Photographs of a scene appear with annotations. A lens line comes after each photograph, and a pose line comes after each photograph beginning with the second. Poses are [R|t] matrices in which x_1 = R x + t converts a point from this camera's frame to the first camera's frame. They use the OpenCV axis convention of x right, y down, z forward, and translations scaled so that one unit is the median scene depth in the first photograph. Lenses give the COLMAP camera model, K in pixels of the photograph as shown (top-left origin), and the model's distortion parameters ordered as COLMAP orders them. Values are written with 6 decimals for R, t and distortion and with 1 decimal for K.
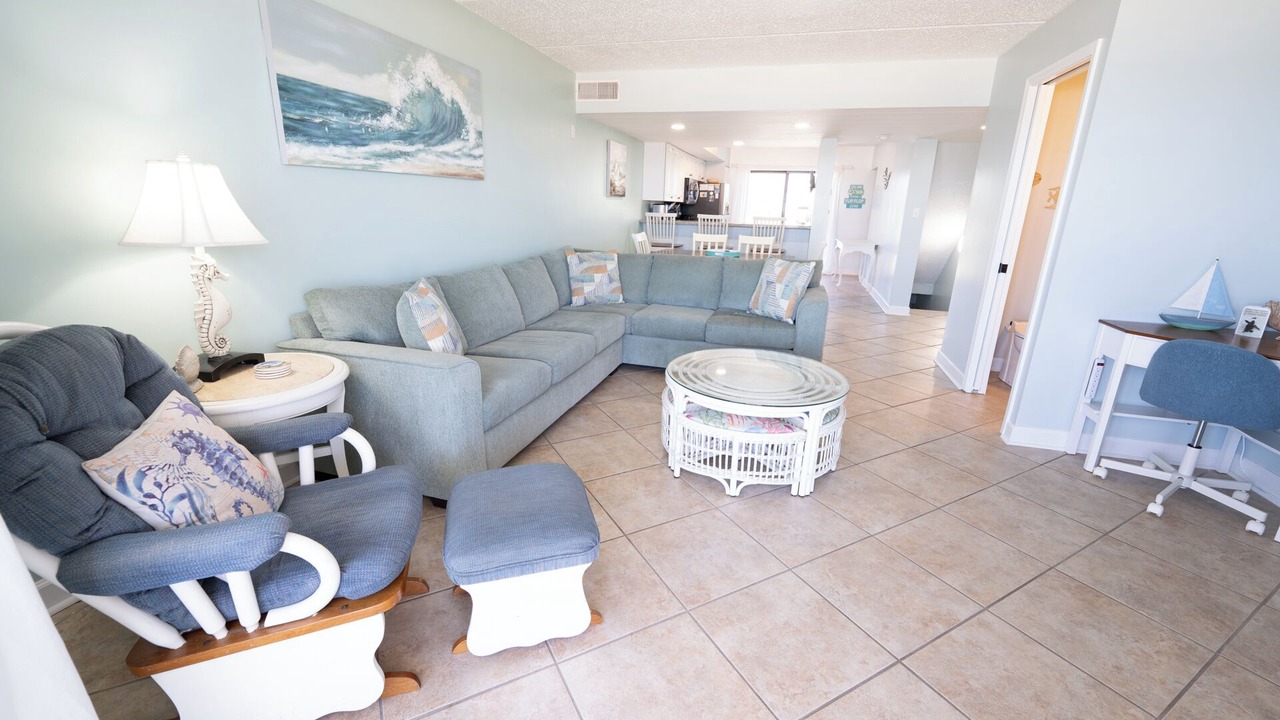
lens RADIAL K [[511.3, 0, 643.2], [0, 511.3, 361.6], [0, 0, 1]] dist [-0.014663, -0.000678]
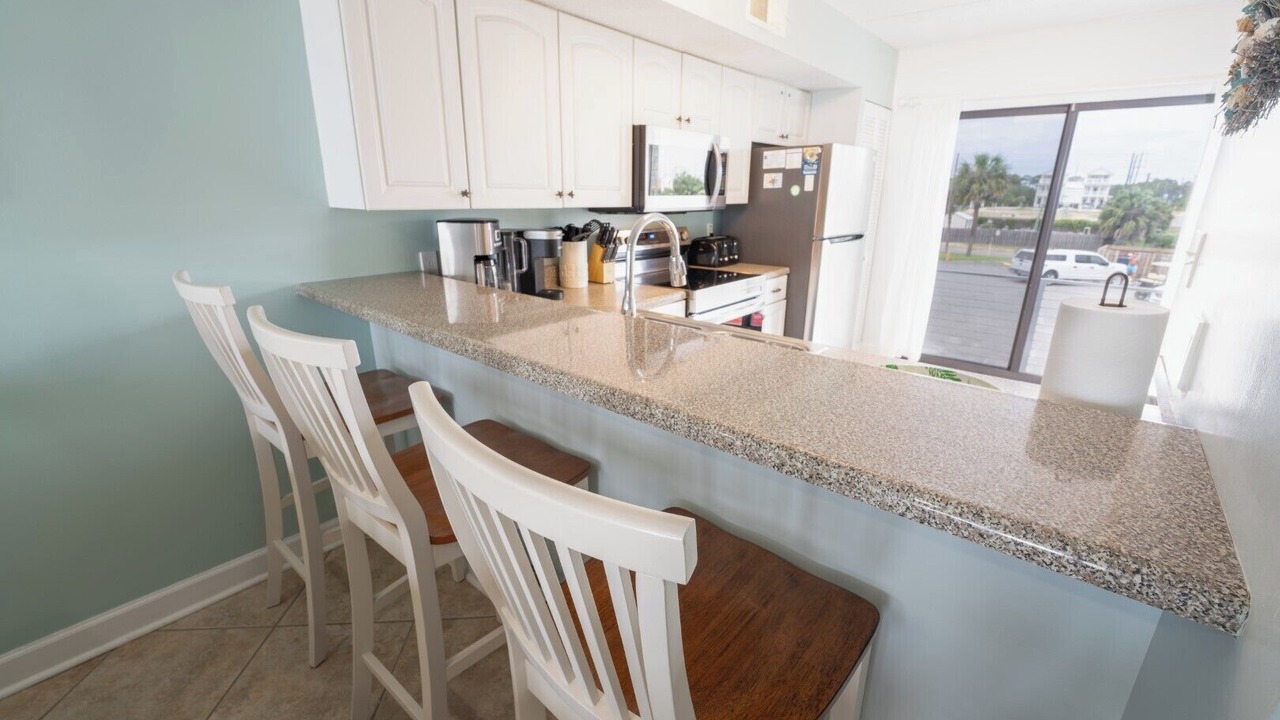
lens RADIAL K [[517.1, 0, 640.0], [0, 517.1, 360.0], [0, 0, 1]] dist [-0.014184, -0.000692]
pose [[0.910886, 0.098000, -0.400852, 0.224492], [-0.098085, 0.994970, 0.020364, -0.238531], [0.400831, 0.020768, 0.915917, 0.753990]]
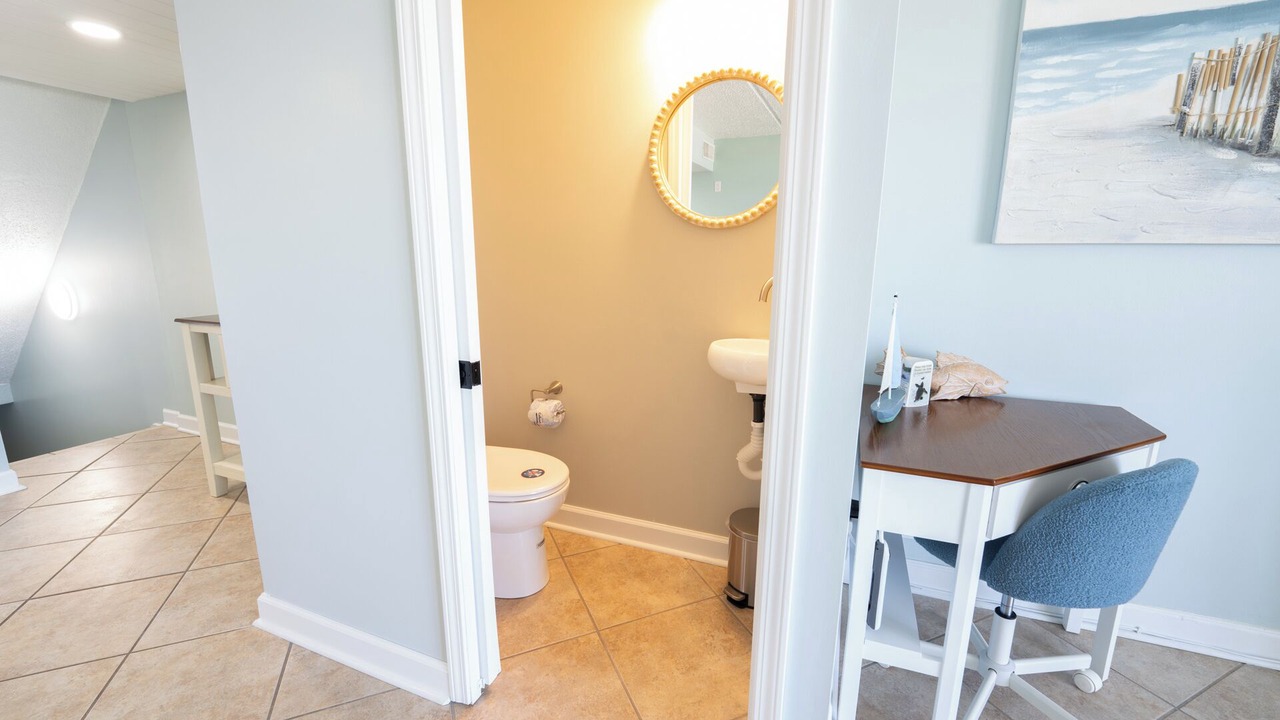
lens RADIAL K [[517.1, 0, 640.0], [0, 517.1, 360.0], [0, 0, 1]] dist [-0.014184, -0.000692]
pose [[0.090765, -0.223397, 0.970492, 0.156947], [0.288202, 0.938707, 0.189126, -0.095374], [-0.953258, 0.262532, 0.149585, 0.349744]]
